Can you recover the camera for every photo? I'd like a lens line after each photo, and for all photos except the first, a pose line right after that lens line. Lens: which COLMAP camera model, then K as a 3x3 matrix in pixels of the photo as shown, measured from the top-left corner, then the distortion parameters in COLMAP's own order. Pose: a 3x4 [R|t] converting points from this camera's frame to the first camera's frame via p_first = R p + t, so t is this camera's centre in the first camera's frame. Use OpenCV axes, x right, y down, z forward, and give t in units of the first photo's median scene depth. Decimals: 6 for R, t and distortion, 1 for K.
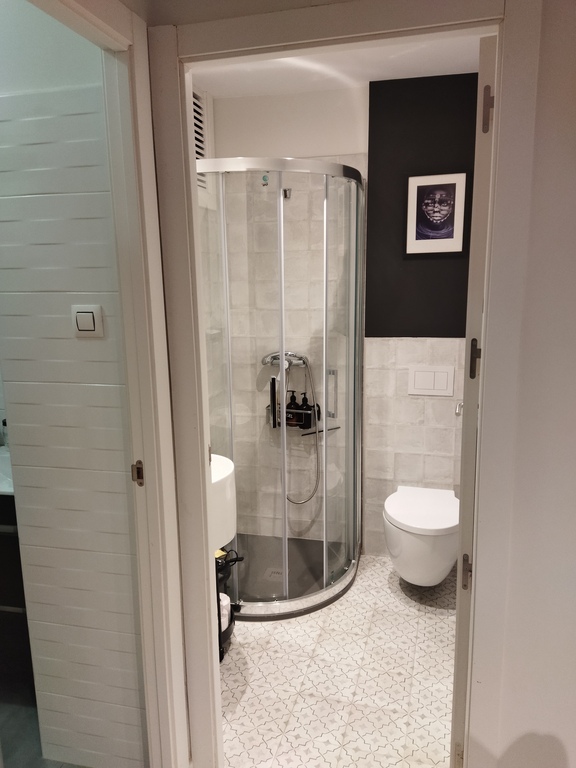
lens RADIAL K [[553.3, 0, 289.0], [0, 553.3, 384.8], [0, 0, 1]] dist [0.041002, -0.068727]
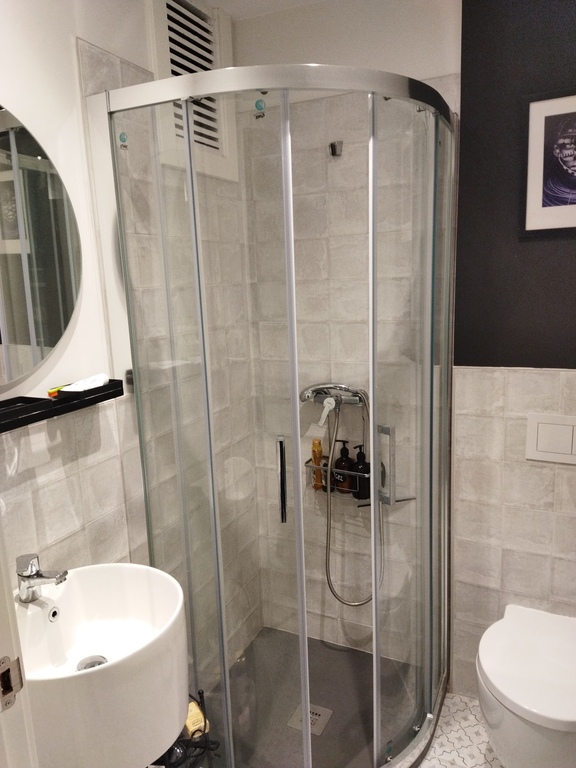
lens RADIAL K [[553.3, 0, 283.7], [0, 553.3, 378.3], [0, 0, 1]] dist [0.041002, -0.068727]
pose [[0.974517, 0.016636, -0.223697, 0.088408], [-0.019042, 0.999782, -0.008604, -0.060689], [0.223505, 0.012645, 0.974621, 0.333036]]
